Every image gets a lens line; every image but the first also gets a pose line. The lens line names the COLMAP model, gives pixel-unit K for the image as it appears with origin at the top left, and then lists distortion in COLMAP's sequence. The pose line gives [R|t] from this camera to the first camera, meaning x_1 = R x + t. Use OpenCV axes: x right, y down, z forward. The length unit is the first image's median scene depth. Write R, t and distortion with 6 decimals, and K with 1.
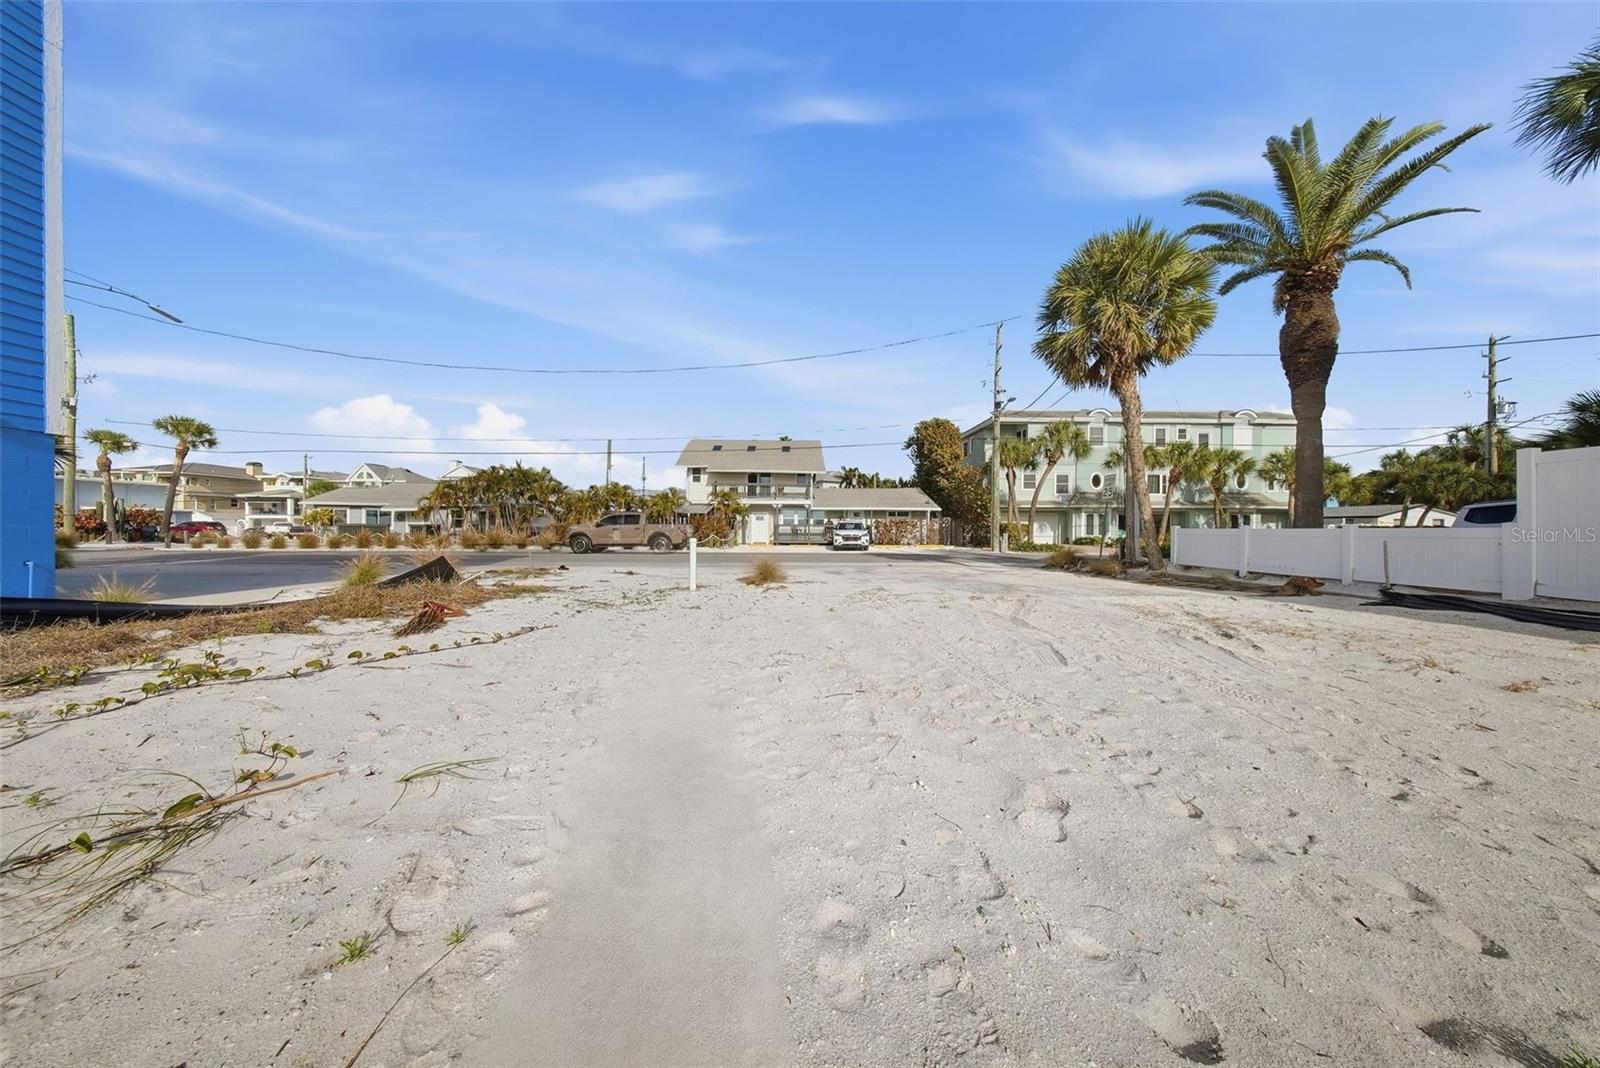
lens RADIAL K [[497.0, 0, 804.0], [0, 497.0, 530.6], [0, 0, 1]] dist [-0.002120, -0.000152]
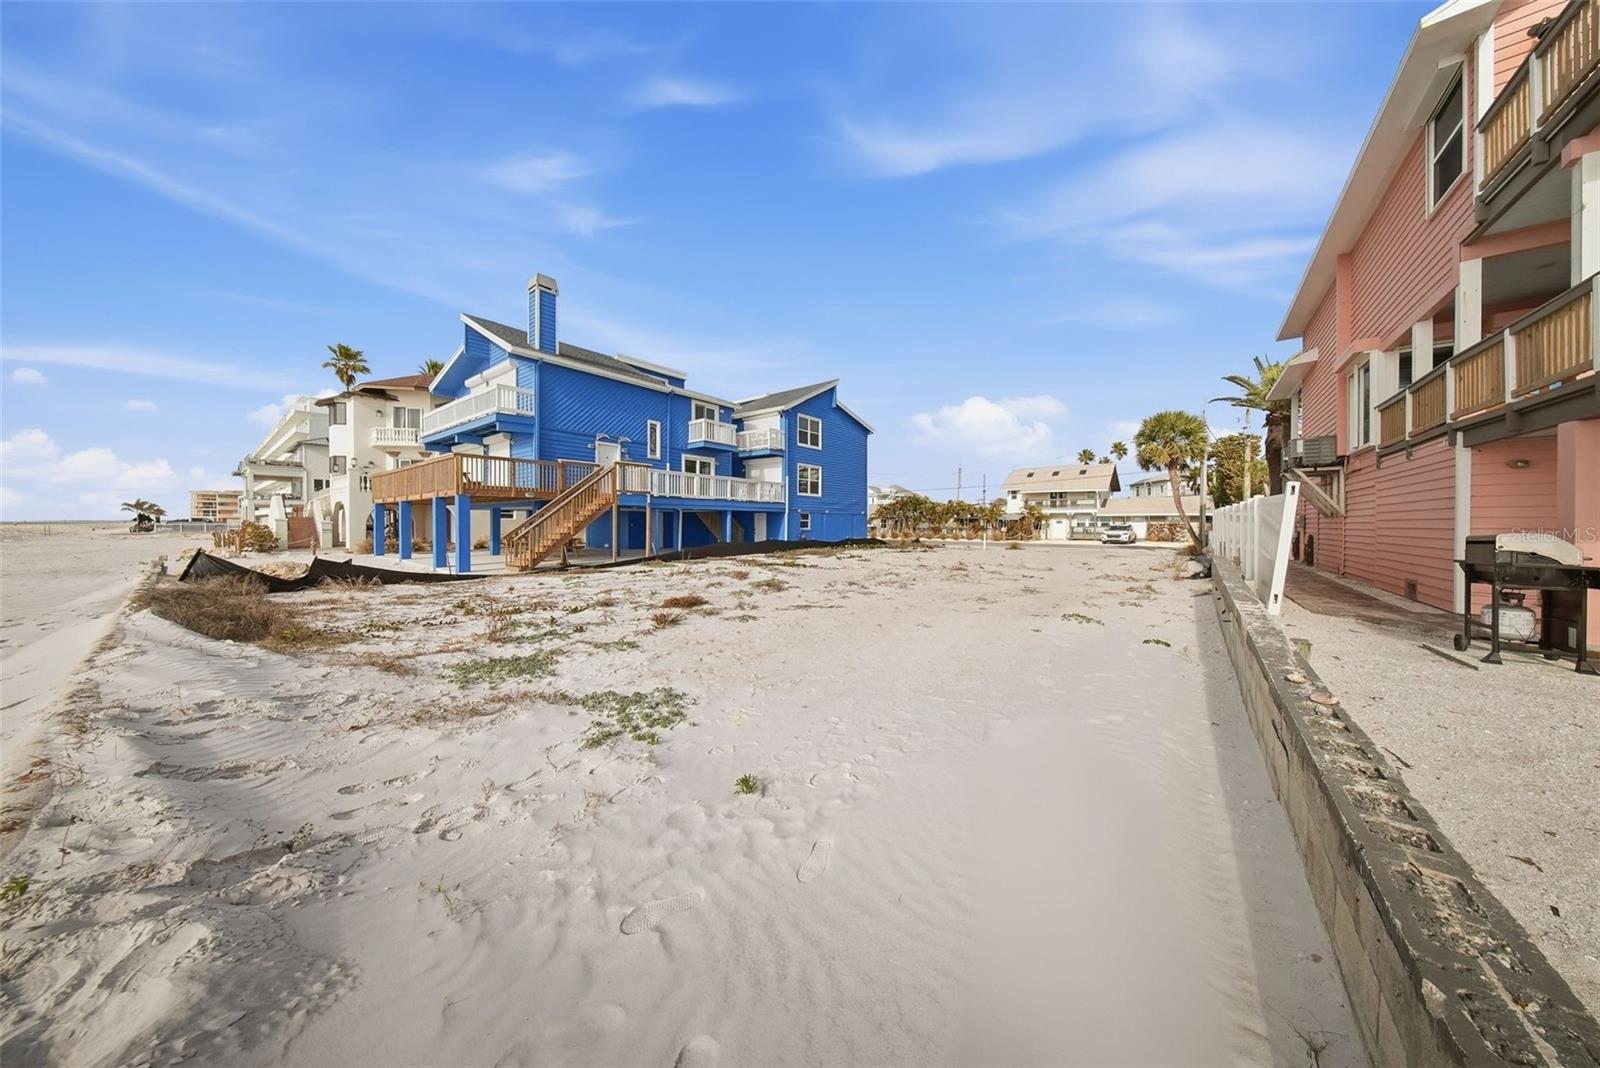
lens RADIAL K [[488.9, 0, 794.4], [0, 488.9, 527.5], [0, 0, 1]] dist [-0.000010, -0.000142]
pose [[0.762996, 0.001441, -0.646401, 0.258856], [-0.000444, 0.999998, 0.001705, -0.010890], [0.646403, -0.001014, 0.762996, -0.648115]]
